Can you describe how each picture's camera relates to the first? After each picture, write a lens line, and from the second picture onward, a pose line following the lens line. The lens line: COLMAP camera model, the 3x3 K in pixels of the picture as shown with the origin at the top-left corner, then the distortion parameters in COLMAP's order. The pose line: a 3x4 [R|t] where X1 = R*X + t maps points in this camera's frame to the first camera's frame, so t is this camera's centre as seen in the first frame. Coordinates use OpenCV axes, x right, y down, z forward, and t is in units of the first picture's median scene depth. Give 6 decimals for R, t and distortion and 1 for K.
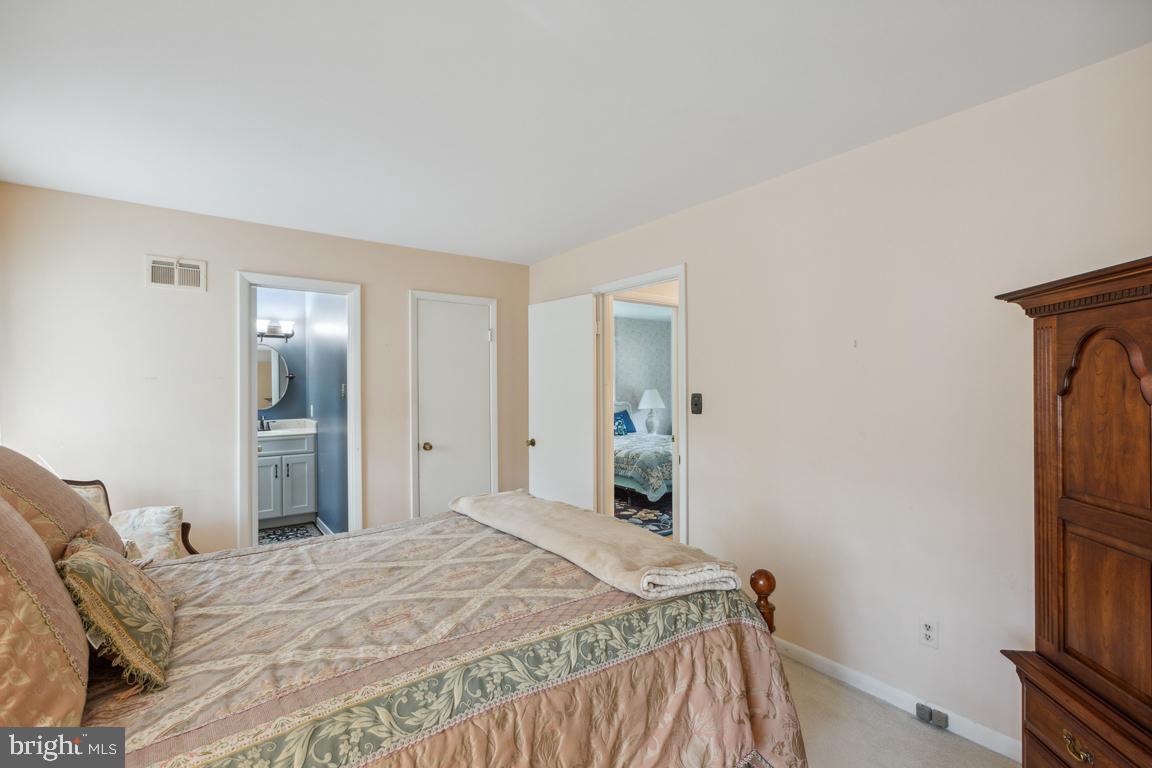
lens RADIAL K [[525.6, 0, 576.0], [0, 525.6, 384.0], [0, 0, 1]] dist [0.000542, 0.000114]
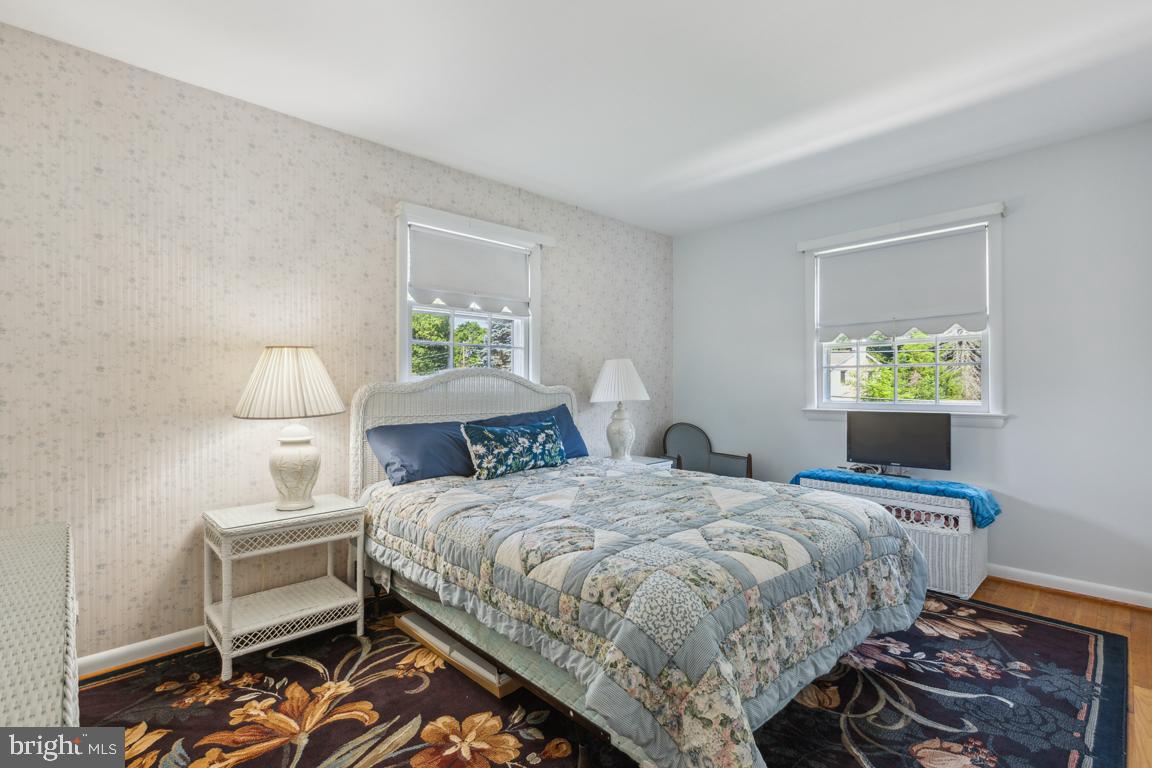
lens RADIAL K [[525.6, 0, 576.0], [0, 525.6, 384.0], [0, 0, 1]] dist [0.000542, 0.000114]
pose [[0.992114, 0.001859, 0.125326, 0.050222], [-0.001817, 0.999998, -0.000449, 0.032249], [-0.125326, 0.000217, 0.992116, 0.564530]]
